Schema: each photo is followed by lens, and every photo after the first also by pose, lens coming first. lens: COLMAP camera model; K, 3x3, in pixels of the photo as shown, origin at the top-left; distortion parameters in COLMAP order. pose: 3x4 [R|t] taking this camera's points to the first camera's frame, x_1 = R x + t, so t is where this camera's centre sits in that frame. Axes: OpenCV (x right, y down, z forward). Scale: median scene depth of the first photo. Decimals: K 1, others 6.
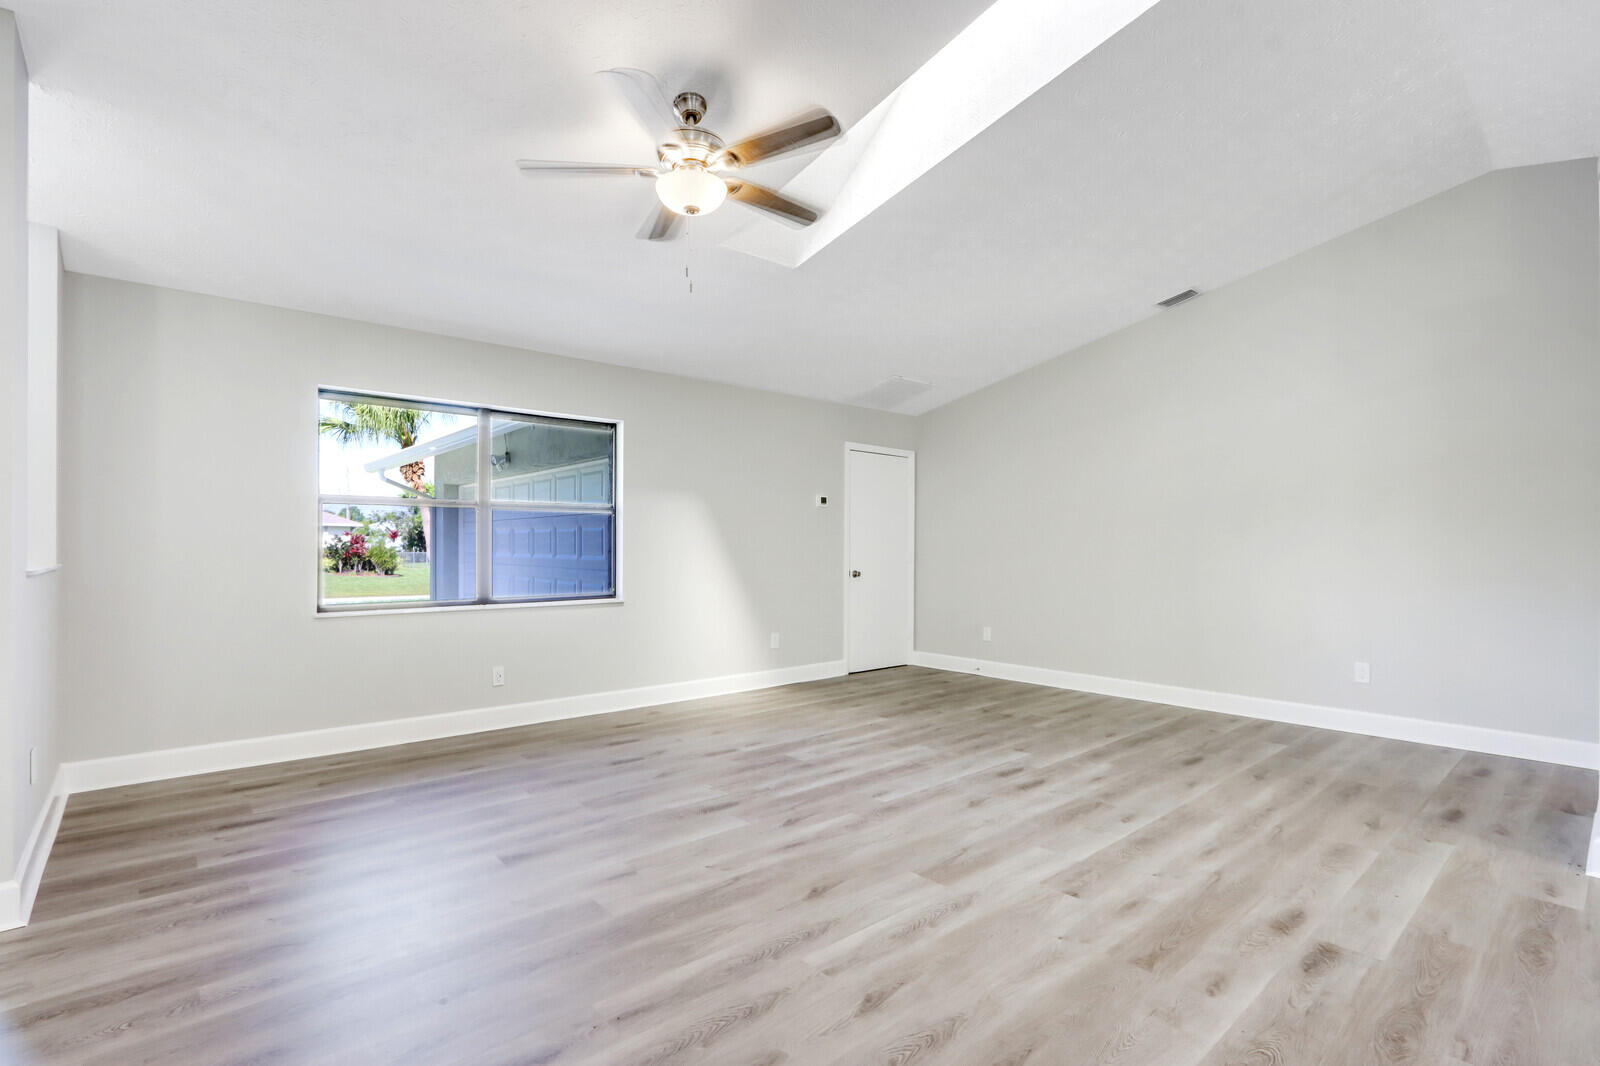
lens RADIAL K [[748.6, 0, 796.6], [0, 748.6, 546.1], [0, 0, 1]] dist [-0.017008, 0.001052]
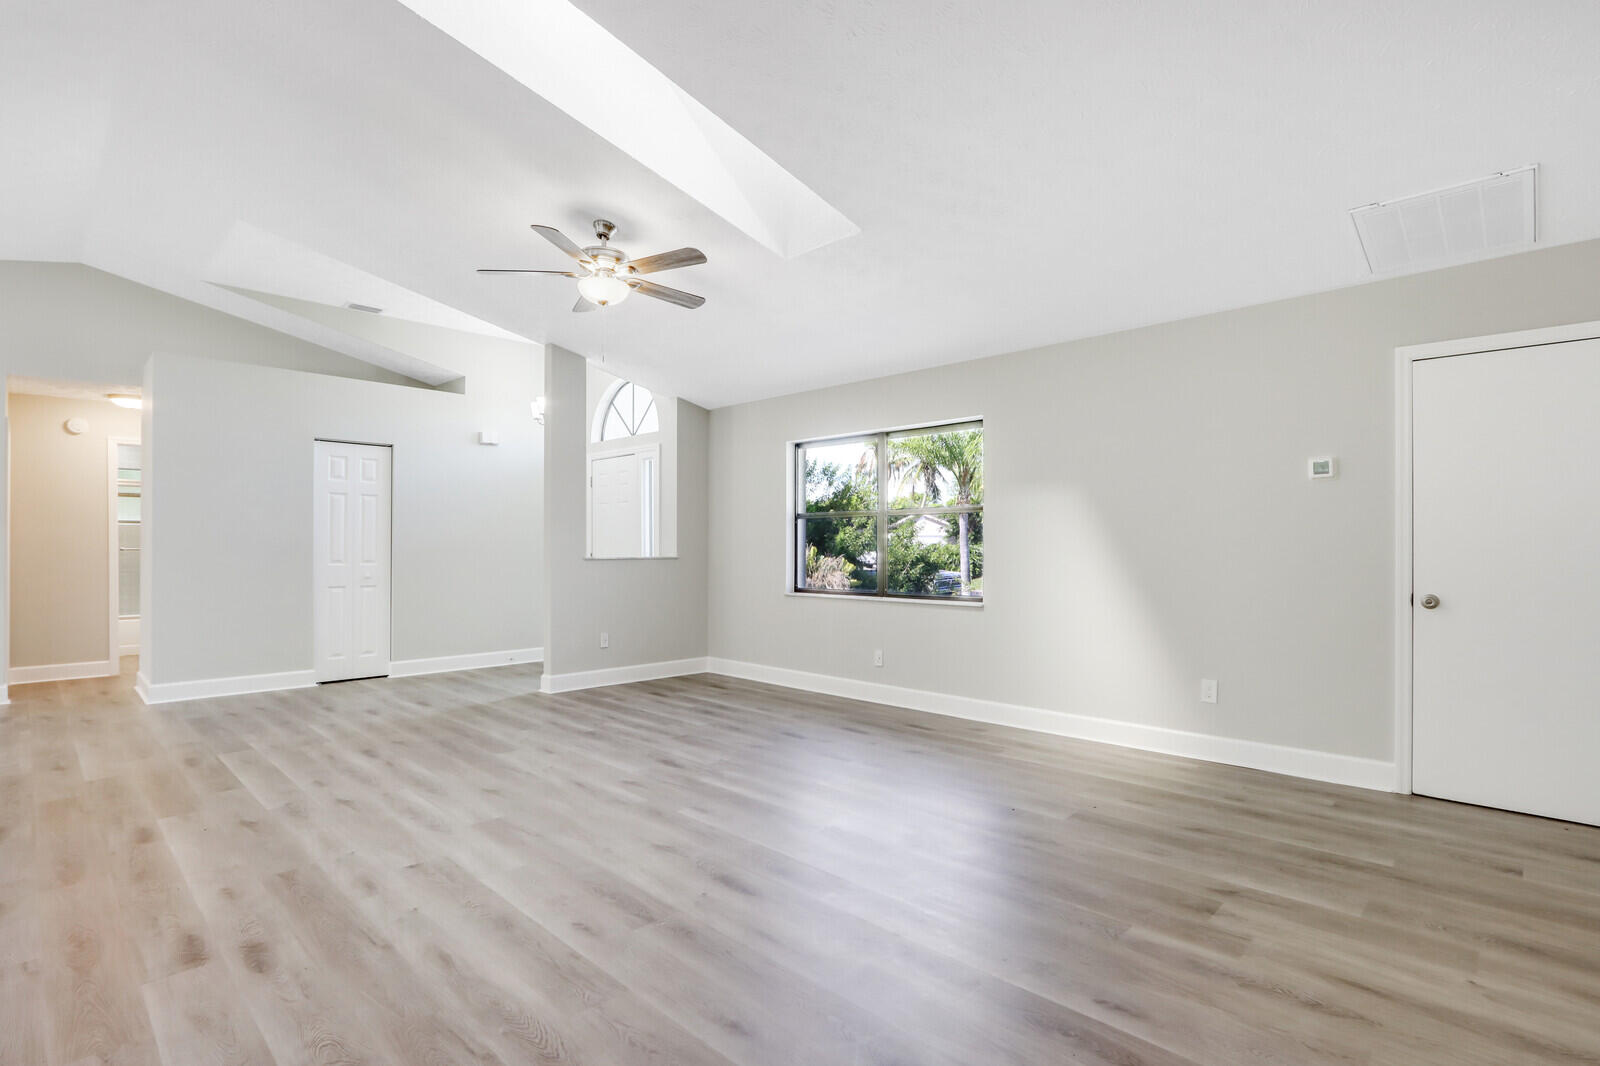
lens RADIAL K [[766.0, 0, 794.2], [0, 766.0, 541.1], [0, 0, 1]] dist [-0.021370, 0.004355]
pose [[0.080174, -0.011053, -0.996720, 0.987486], [-0.001343, 0.999936, -0.011196, 0.004101], [0.996780, 0.002236, 0.080154, 0.948171]]
